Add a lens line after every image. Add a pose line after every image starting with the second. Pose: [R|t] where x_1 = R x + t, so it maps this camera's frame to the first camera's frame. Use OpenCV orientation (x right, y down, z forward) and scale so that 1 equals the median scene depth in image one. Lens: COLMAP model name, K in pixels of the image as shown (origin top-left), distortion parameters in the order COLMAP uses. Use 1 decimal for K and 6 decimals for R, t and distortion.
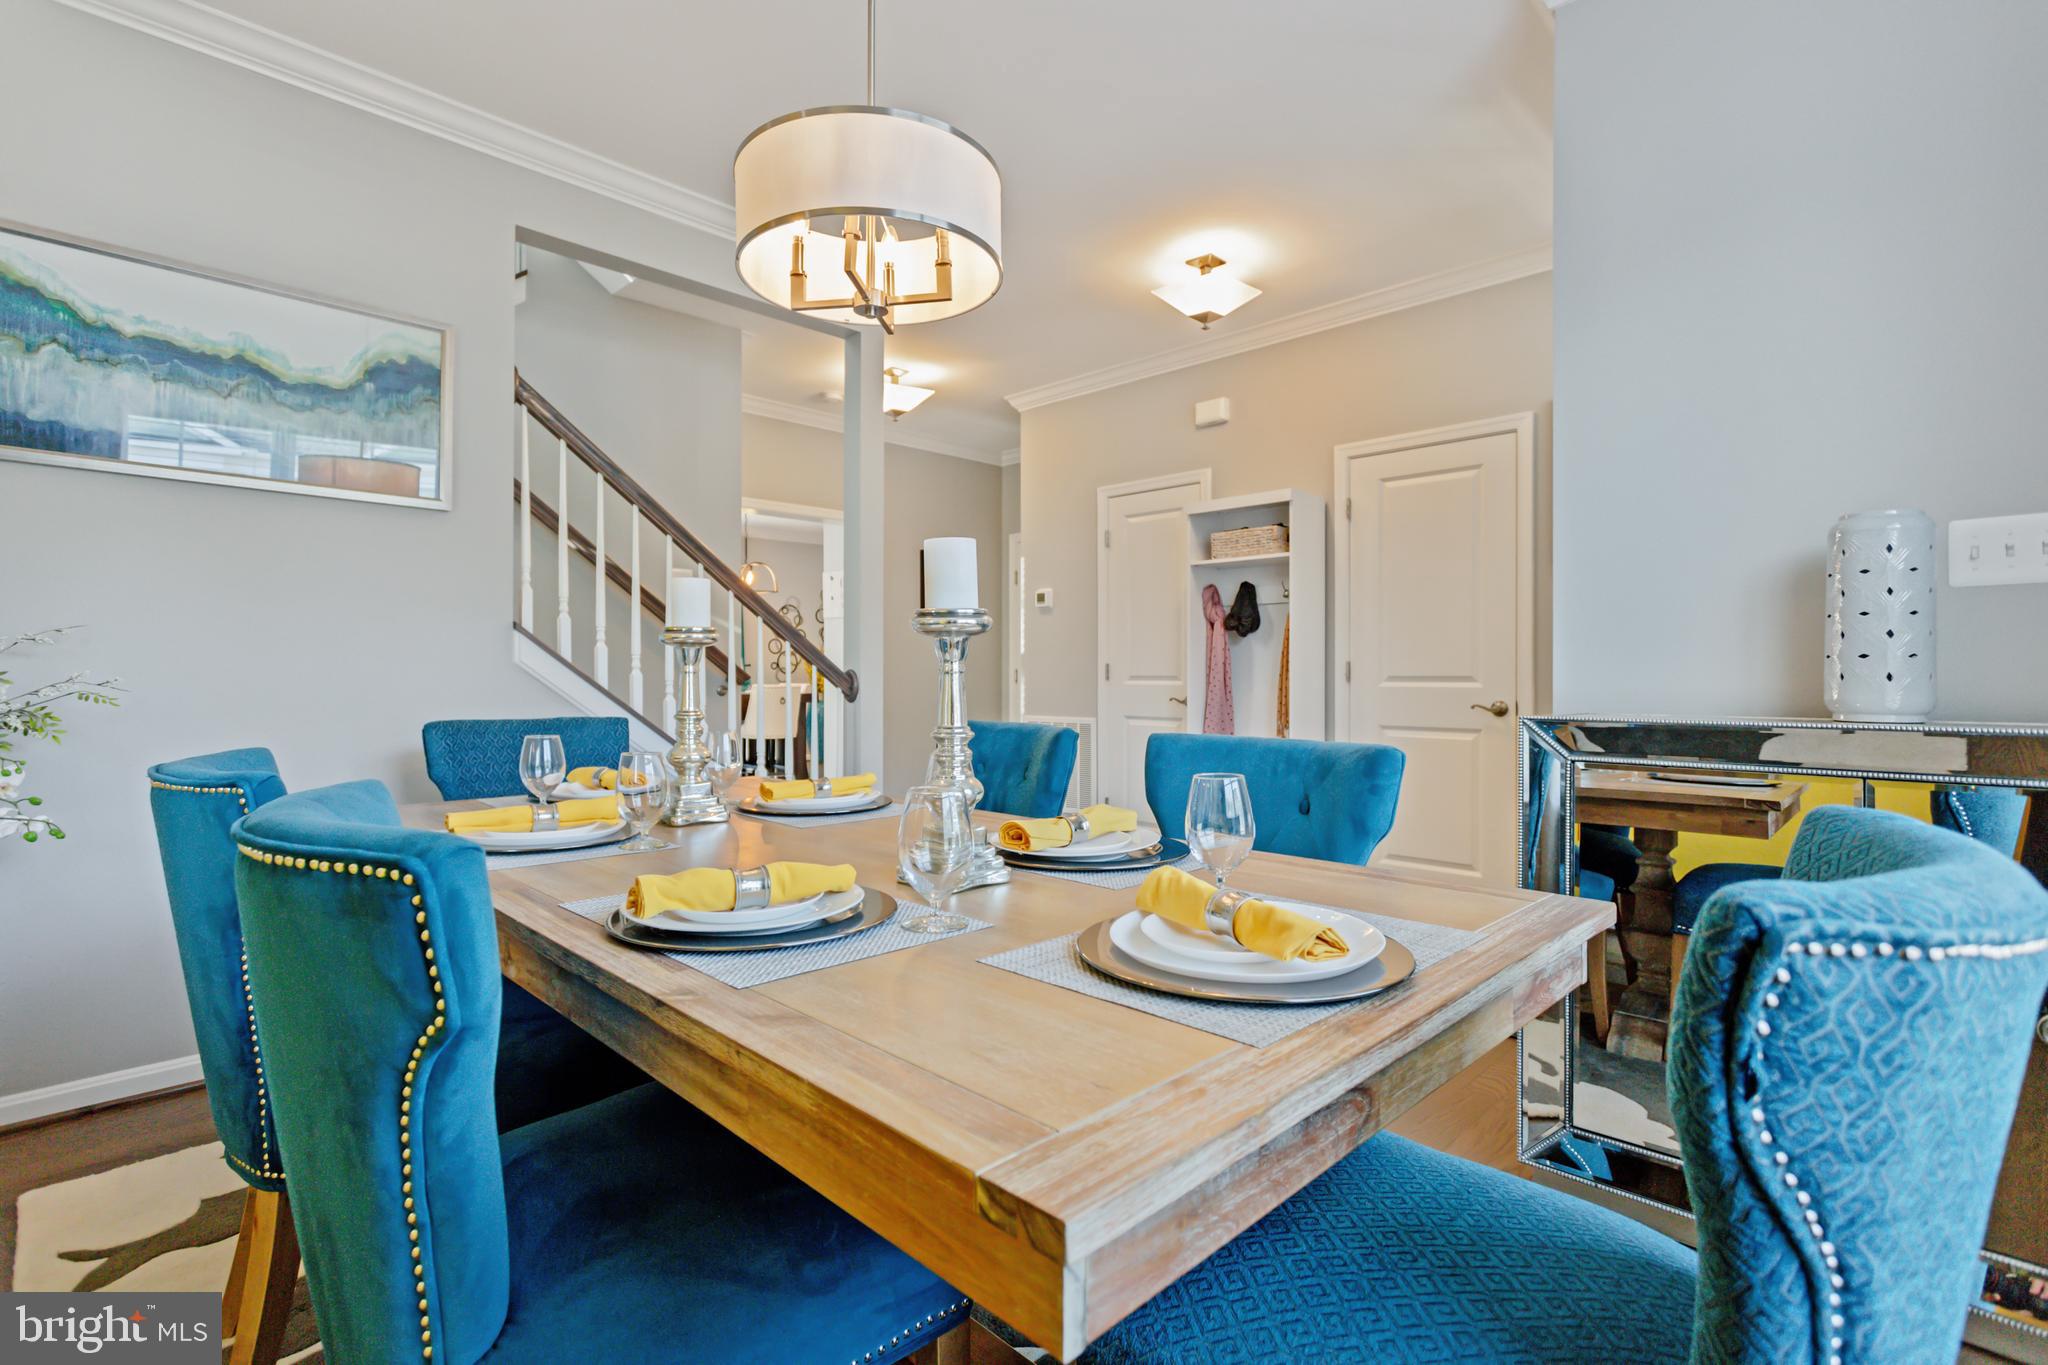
lens RADIAL K [[976.6, 0, 1018.9], [0, 976.6, 675.5], [0, 0, 1]] dist [0.001536, 0.000294]
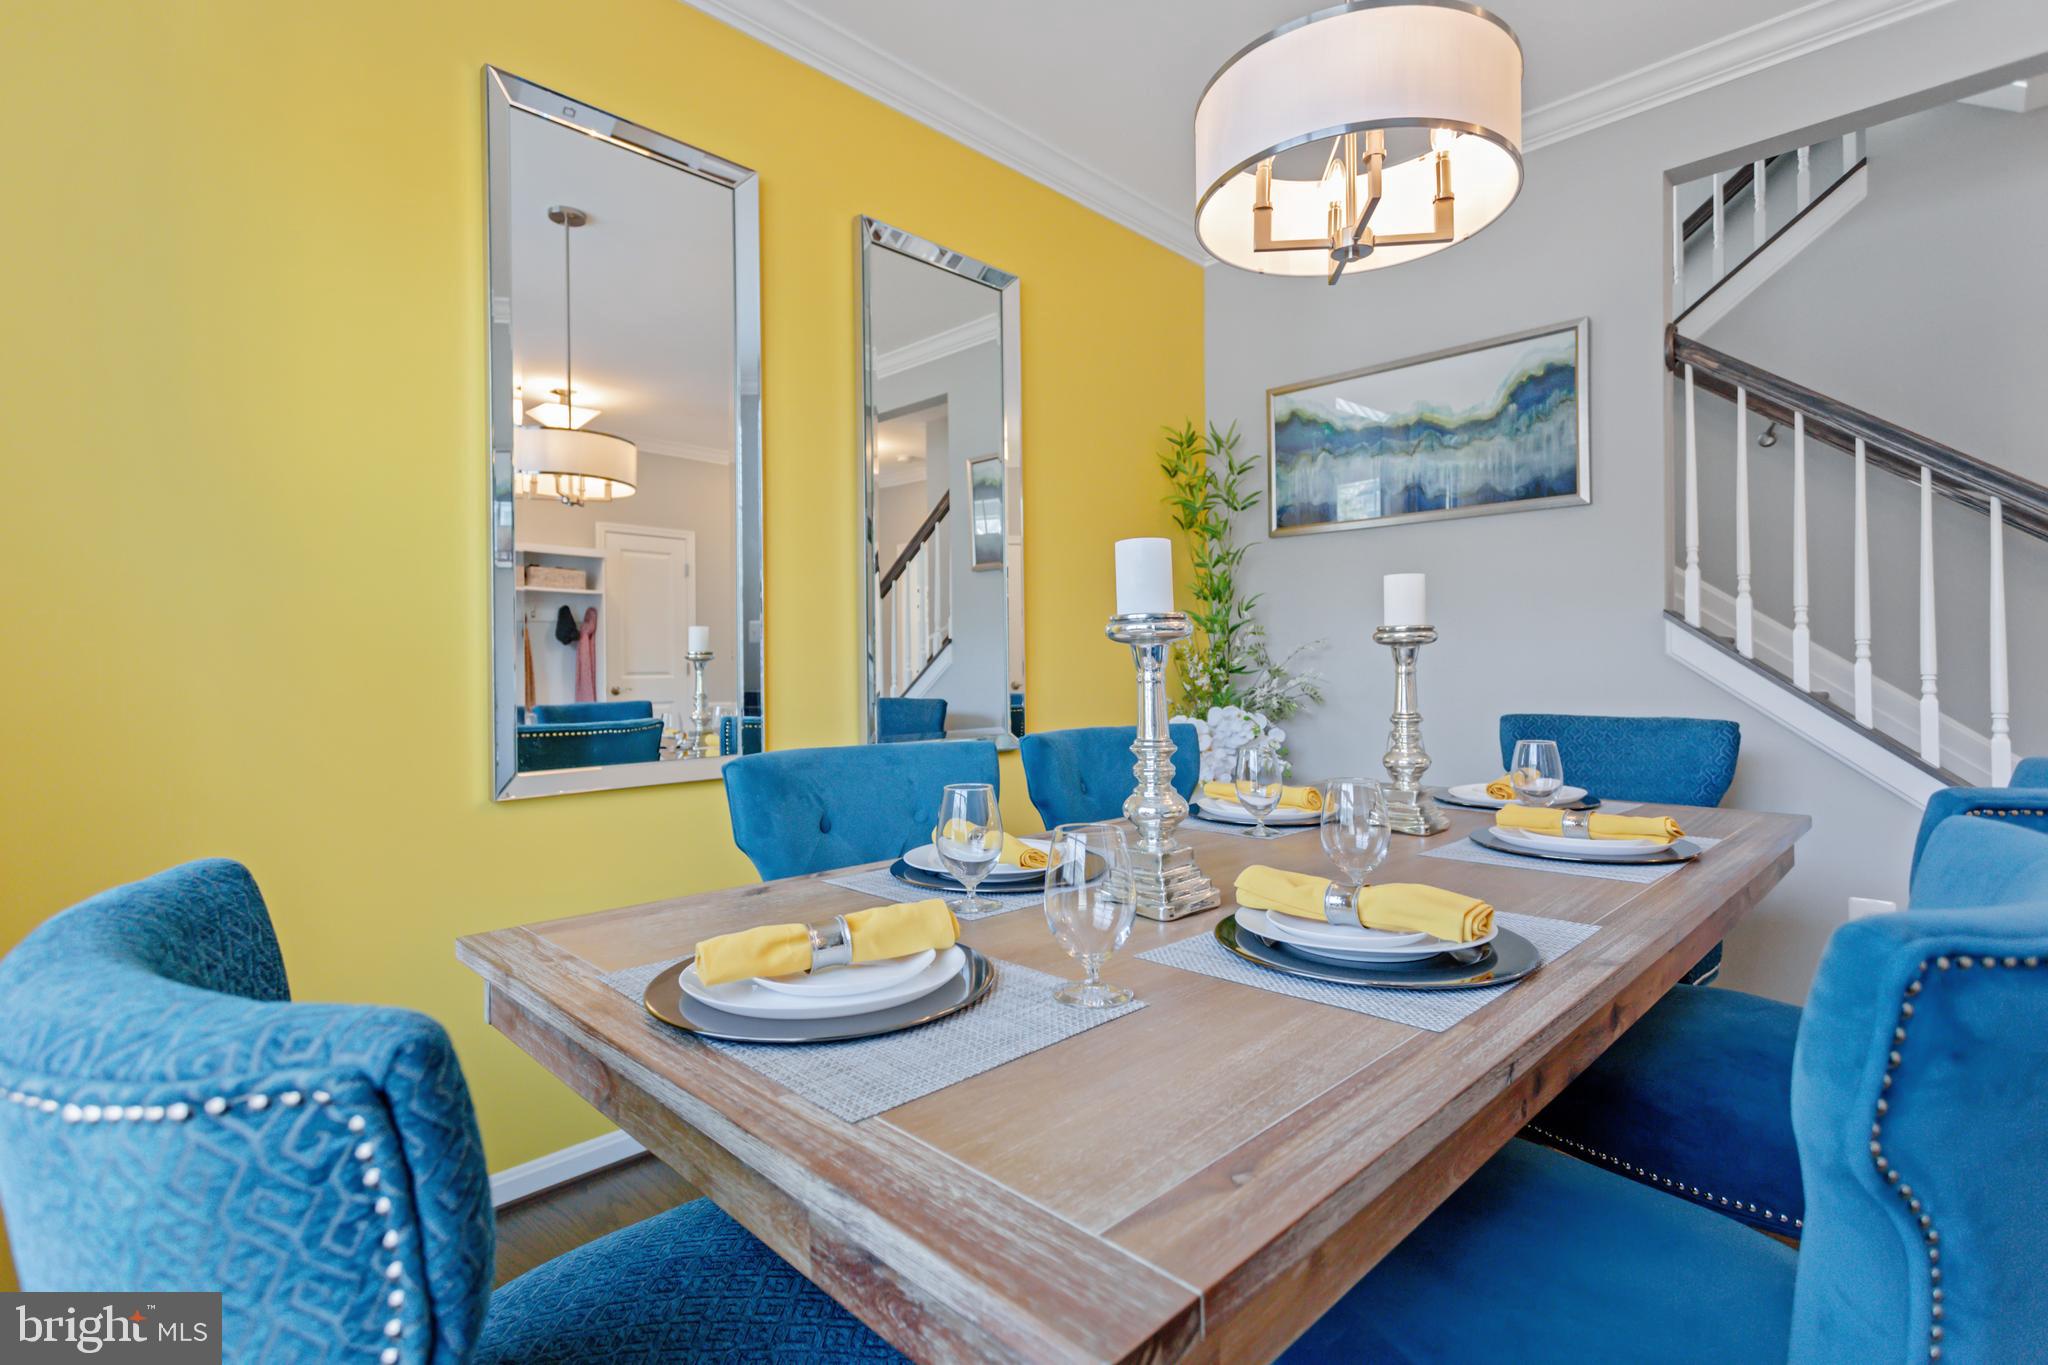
lens RADIAL K [[976.6, 0, 1020.5], [0, 976.6, 670.5], [0, 0, 1]] dist [0.001536, 0.000294]
pose [[-0.005643, 0.002126, -0.999982, 0.510878], [0.012953, 0.999914, 0.002053, -0.009849], [0.999900, -0.012941, -0.005670, 0.517353]]
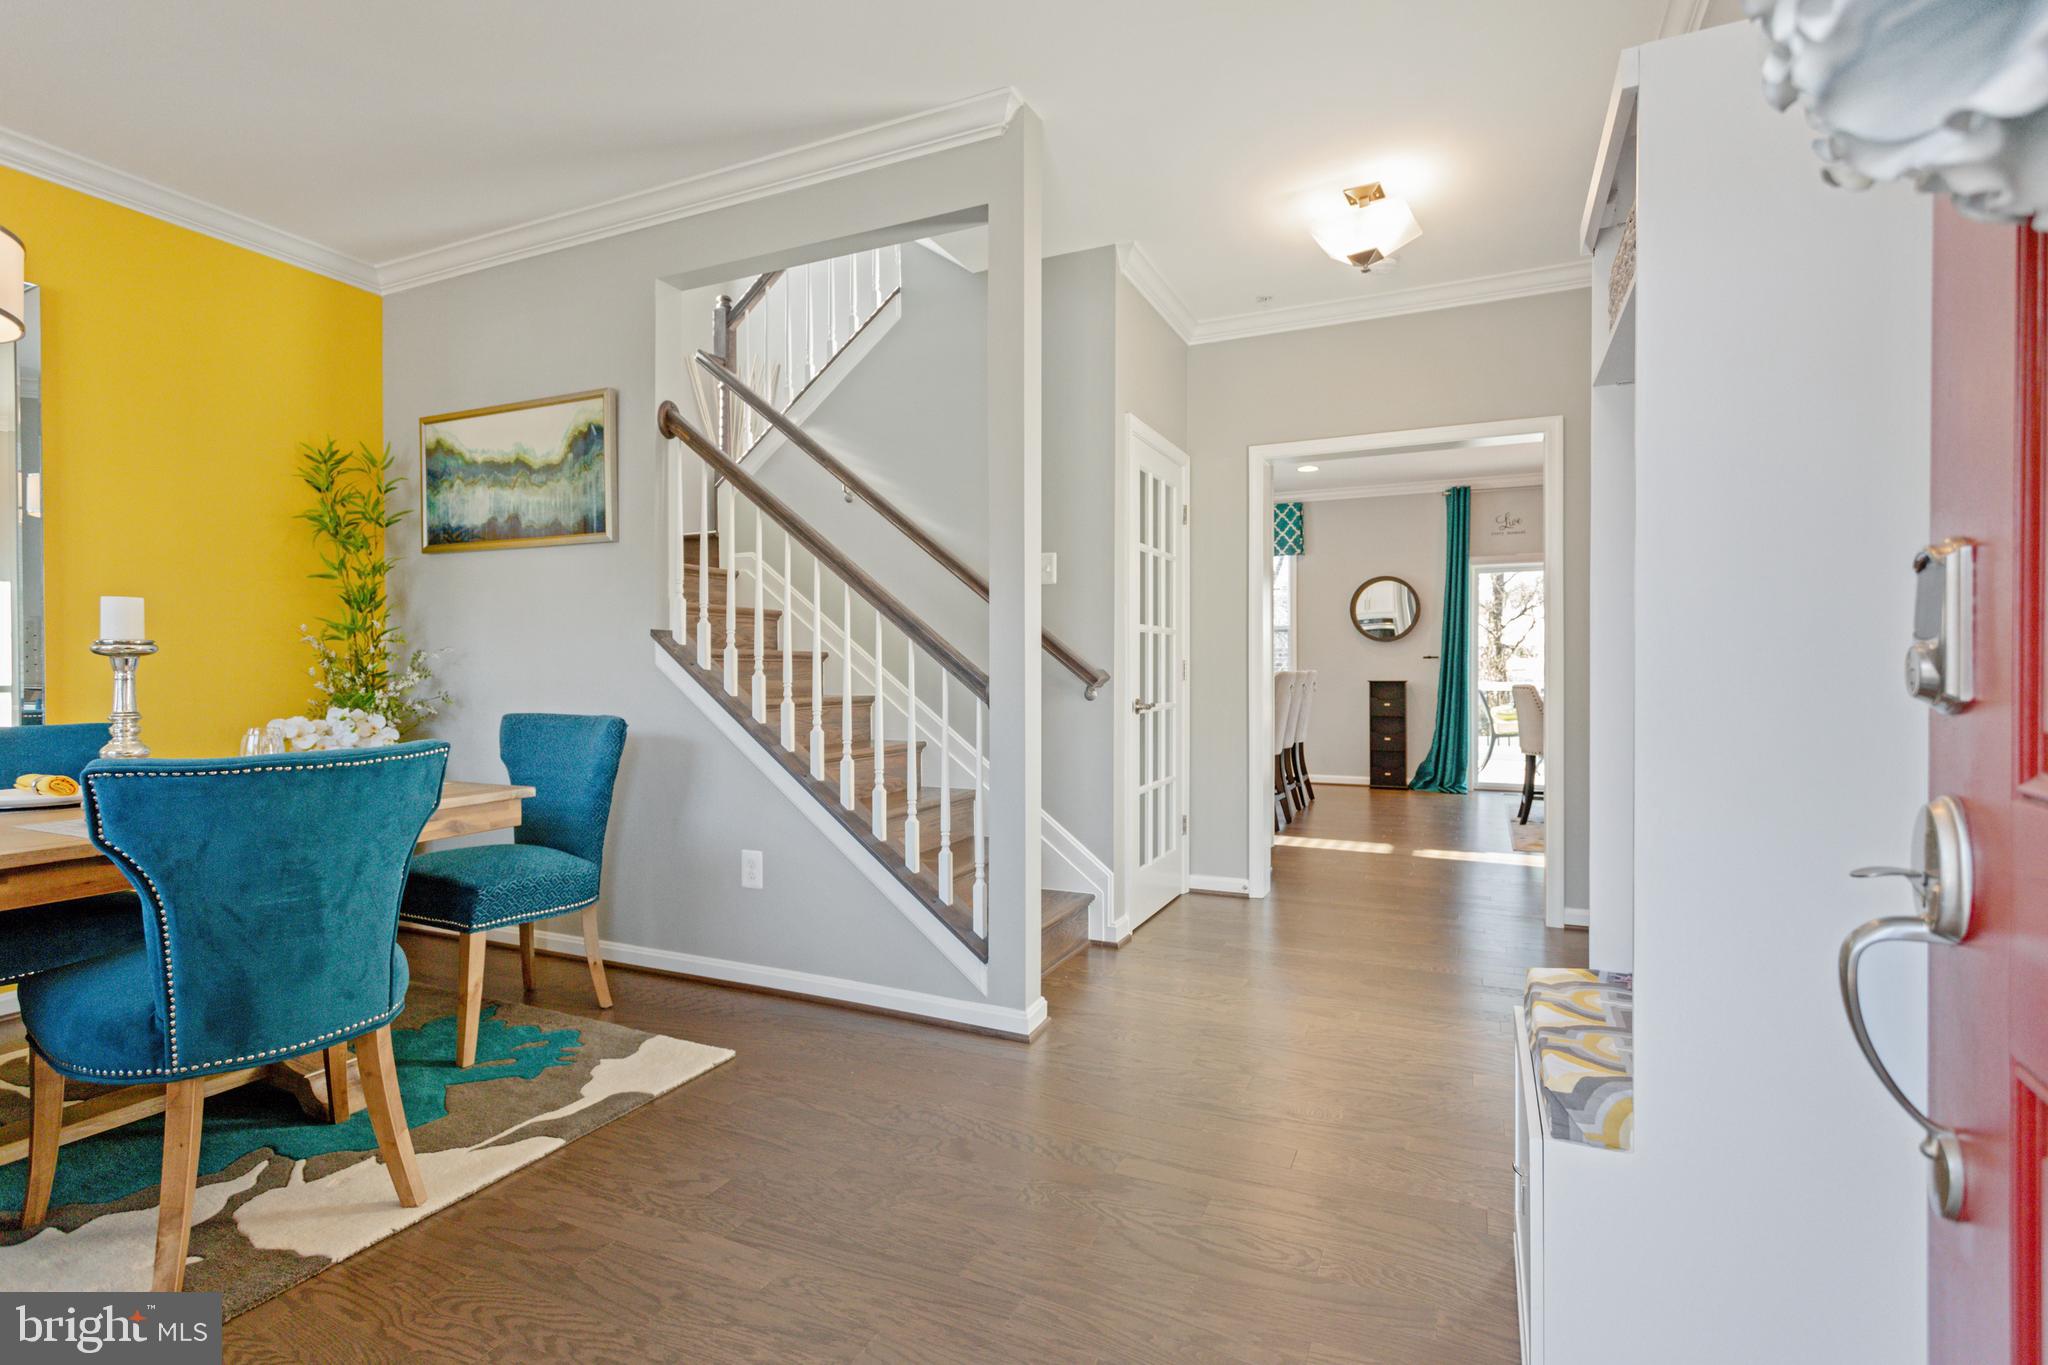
lens RADIAL K [[976.6, 0, 1024.7], [0, 976.6, 671.7], [0, 0, 1]] dist [0.001536, 0.000294]
pose [[0.316392, 0.002625, -0.948625, 0.887806], [-0.003129, 0.999994, 0.001723, -0.013344], [0.948623, 0.002423, 0.316398, 1.345301]]
